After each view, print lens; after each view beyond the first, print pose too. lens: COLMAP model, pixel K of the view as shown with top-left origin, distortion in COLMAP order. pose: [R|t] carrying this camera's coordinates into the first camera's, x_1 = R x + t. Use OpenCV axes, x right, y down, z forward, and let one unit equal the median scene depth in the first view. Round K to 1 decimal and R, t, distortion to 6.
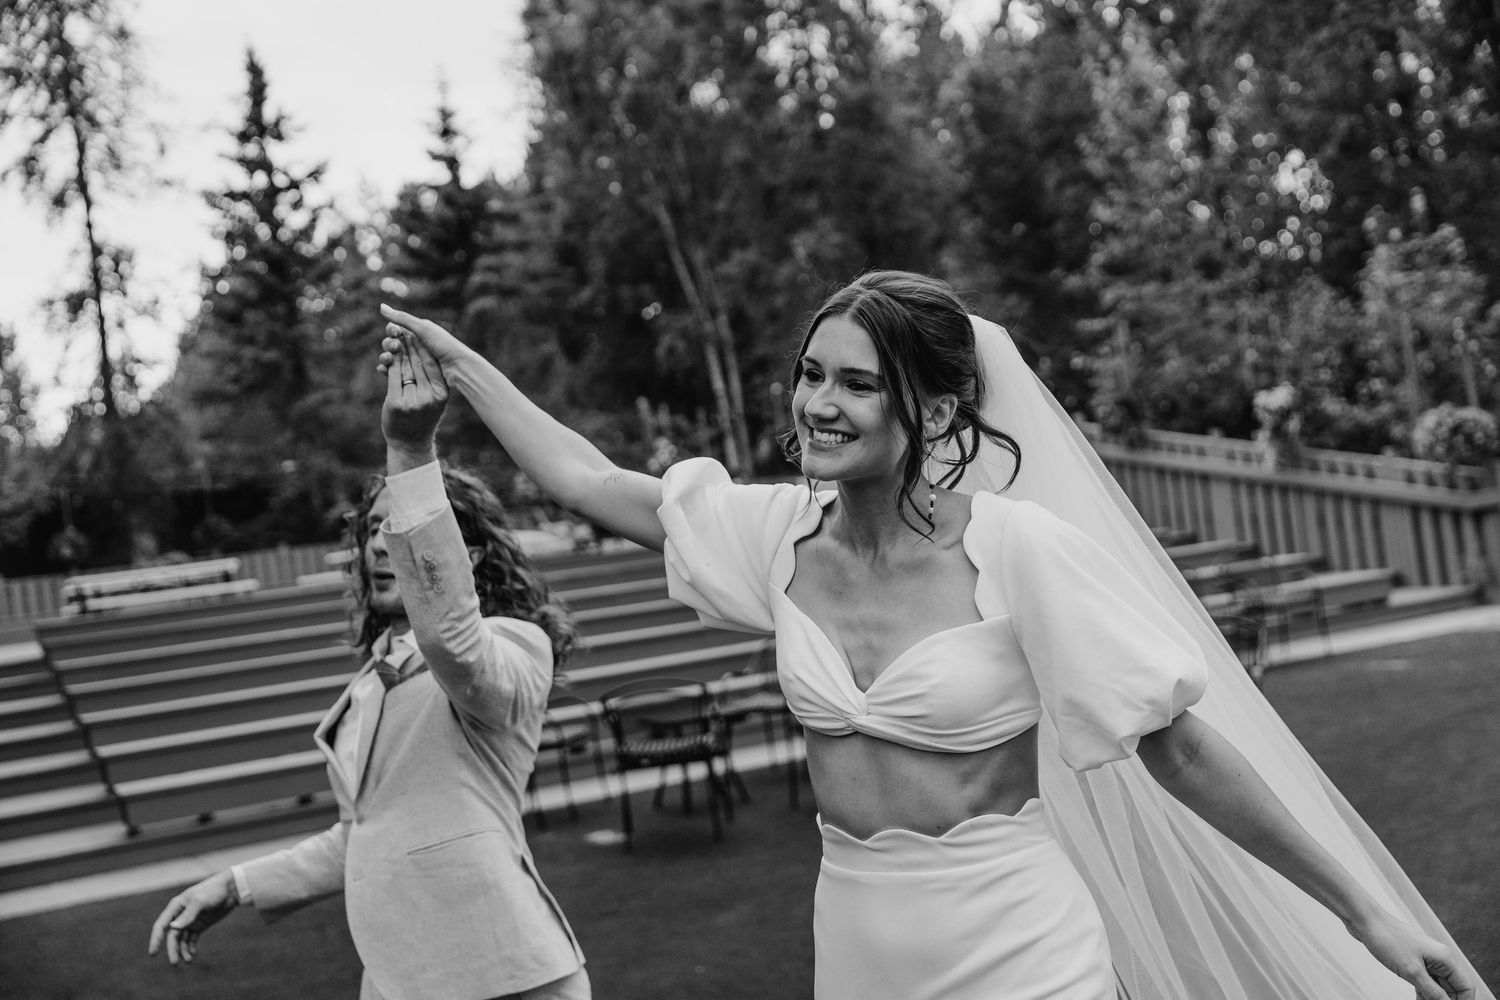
lens RADIAL K [[1724.7, 0, 749.9], [0, 1724.7, 501.5], [0, 0, 1]] dist [0.009587, 0.000000]
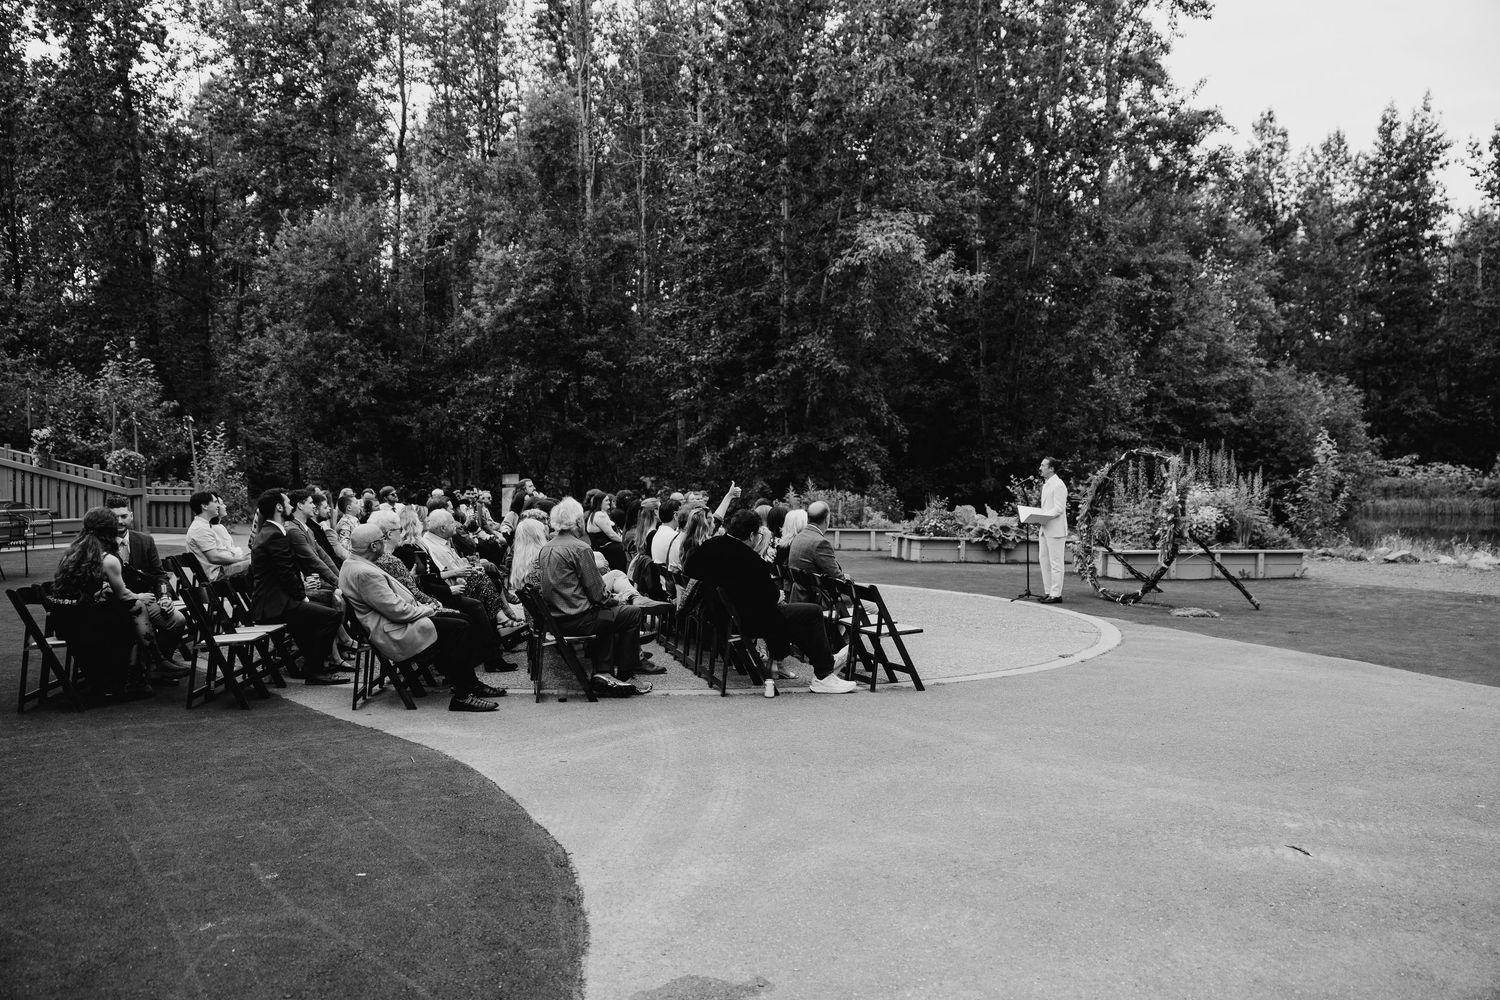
lens RADIAL K [[1259.9, 0, 749.4], [0, 1259.9, 501.9], [0, 0, 1]] dist [-0.000784, 0.002092]
pose [[0.679612, 0.106198, 0.725844, -0.204124], [-0.100273, 0.993627, -0.051491, 0.014951], [-0.726686, -0.037789, 0.685929, -0.645776]]
